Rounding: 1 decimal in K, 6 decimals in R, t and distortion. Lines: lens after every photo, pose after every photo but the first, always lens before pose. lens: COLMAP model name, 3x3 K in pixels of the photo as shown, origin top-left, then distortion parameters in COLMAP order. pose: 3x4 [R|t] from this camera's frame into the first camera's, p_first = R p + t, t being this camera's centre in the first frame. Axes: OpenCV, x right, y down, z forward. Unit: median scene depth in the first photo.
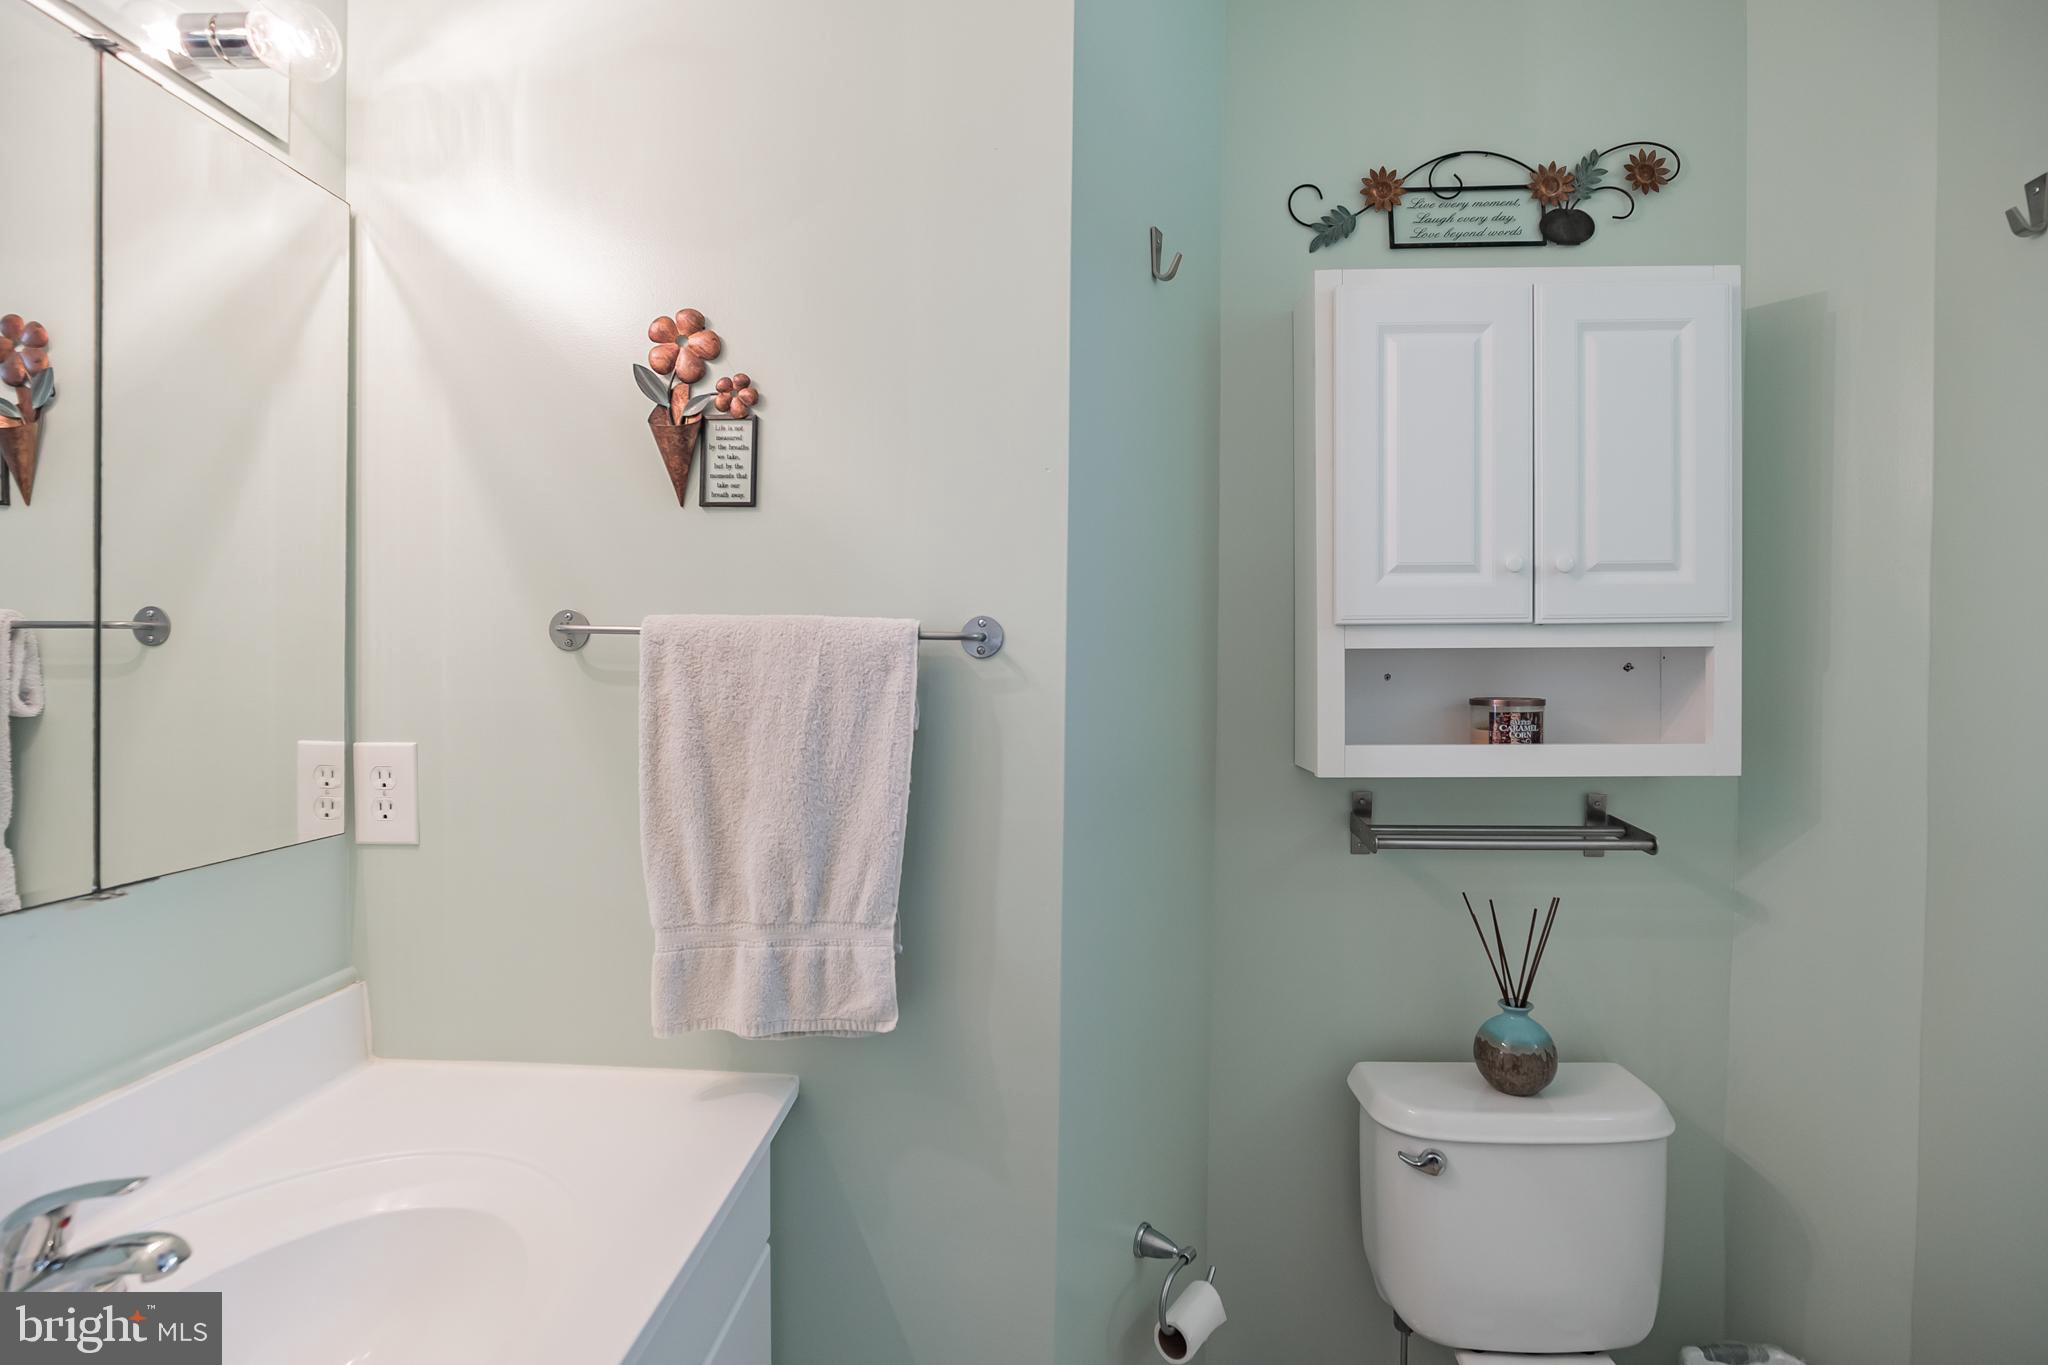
lens RADIAL K [[962.7, 0, 1019.5], [0, 962.7, 676.0], [0, 0, 1]] dist [-0.024828, 0.001547]
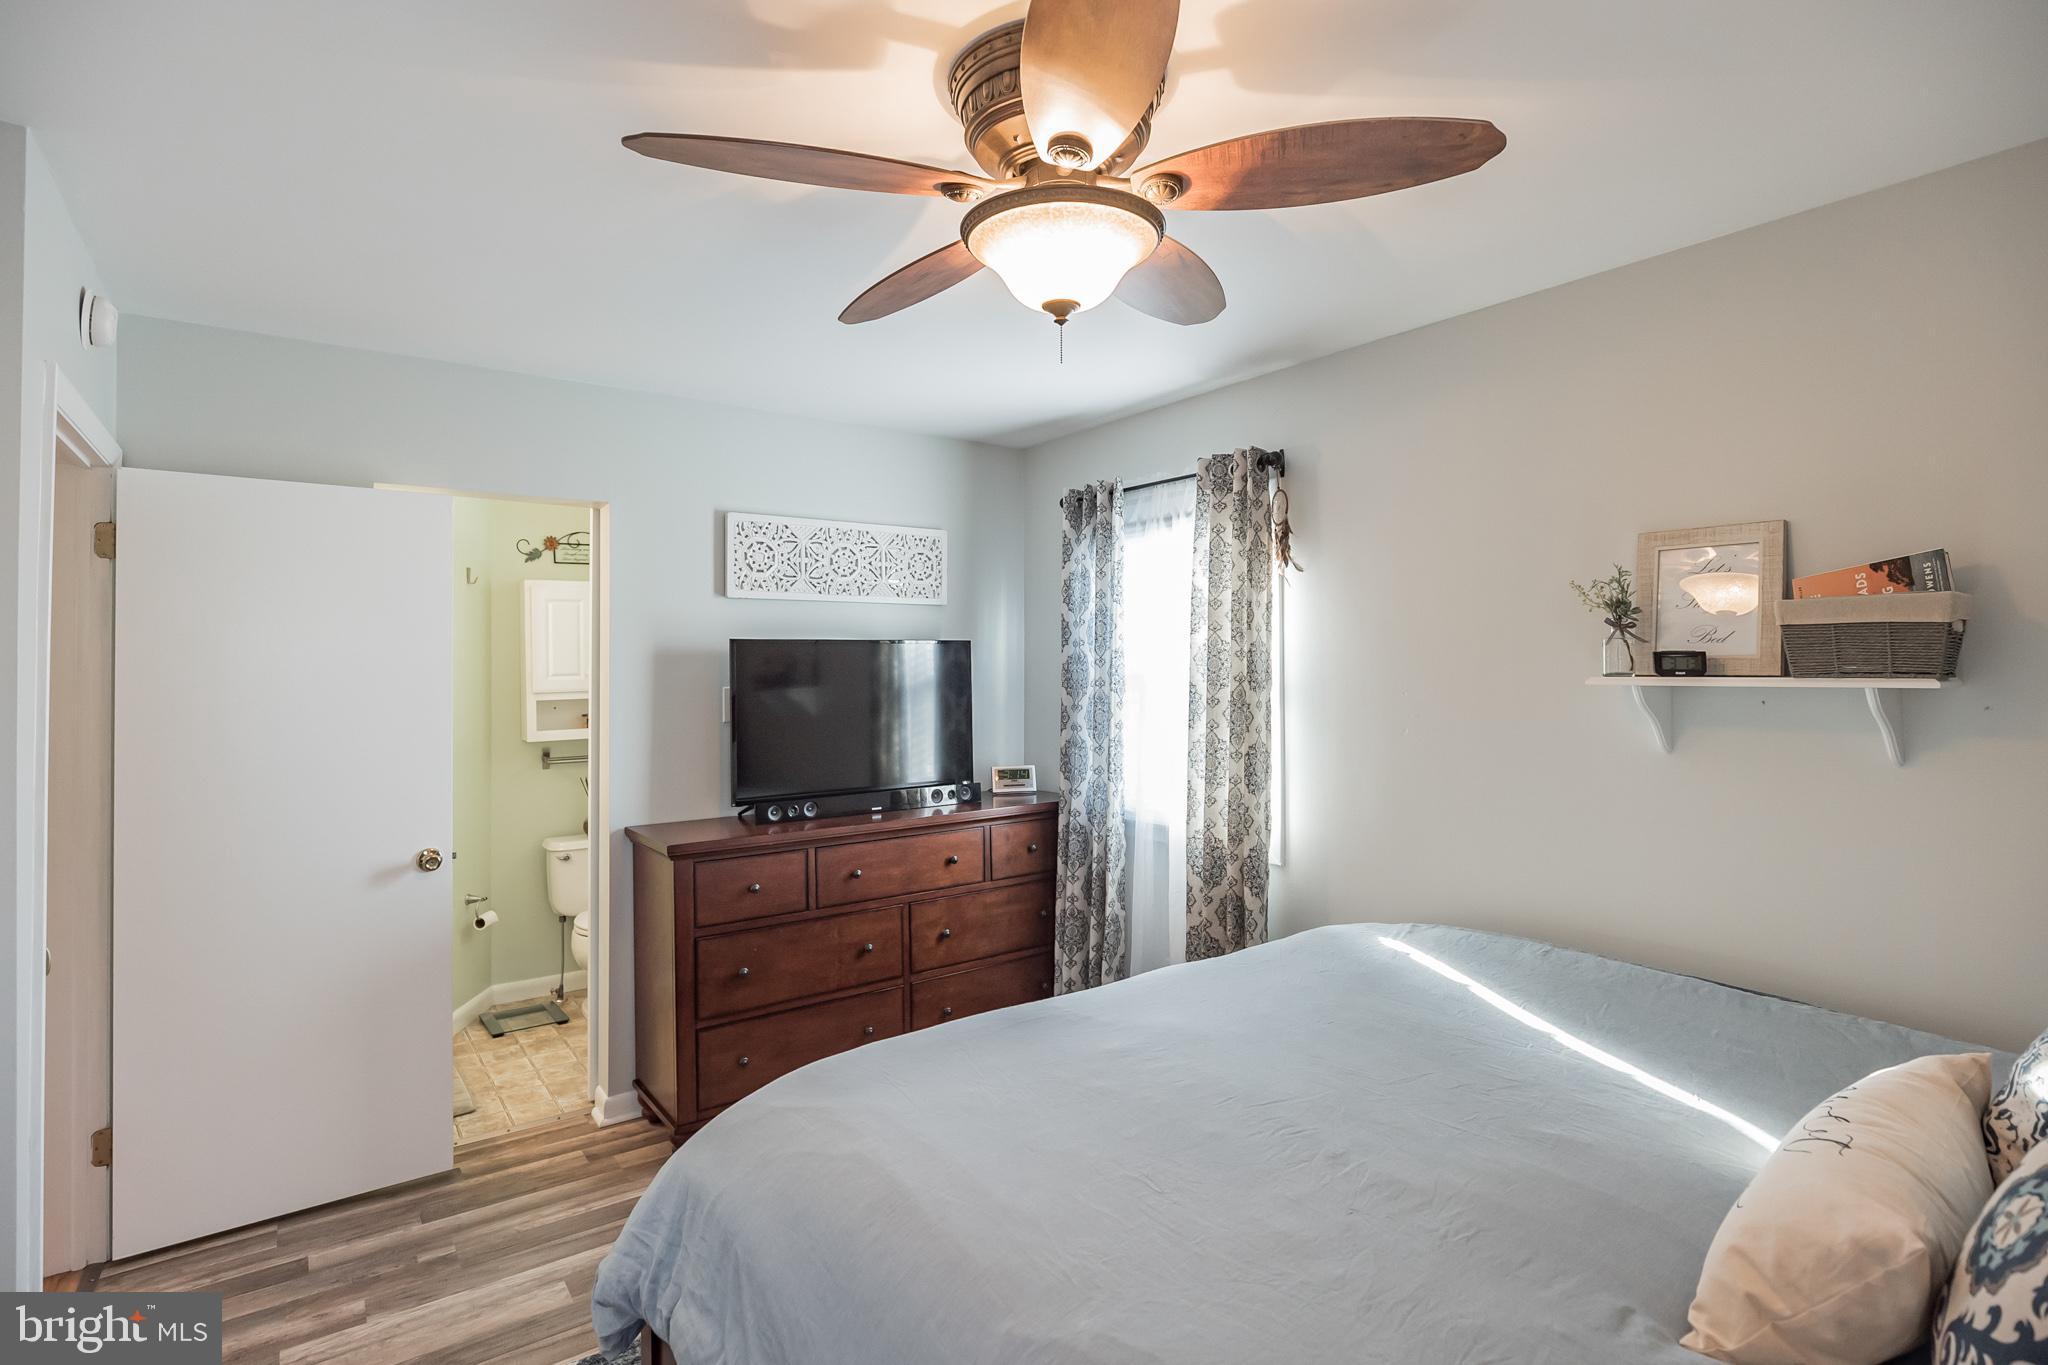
lens RADIAL K [[1014.9, 0, 1015.6], [0, 1014.9, 678.2], [0, 0, 1]] dist [-0.006351, -0.000282]
pose [[0.775388, -0.011853, 0.631374, -0.515927], [0.018131, 0.999830, -0.003497, -0.059053], [-0.631225, 0.014159, 0.775471, -2.457968]]
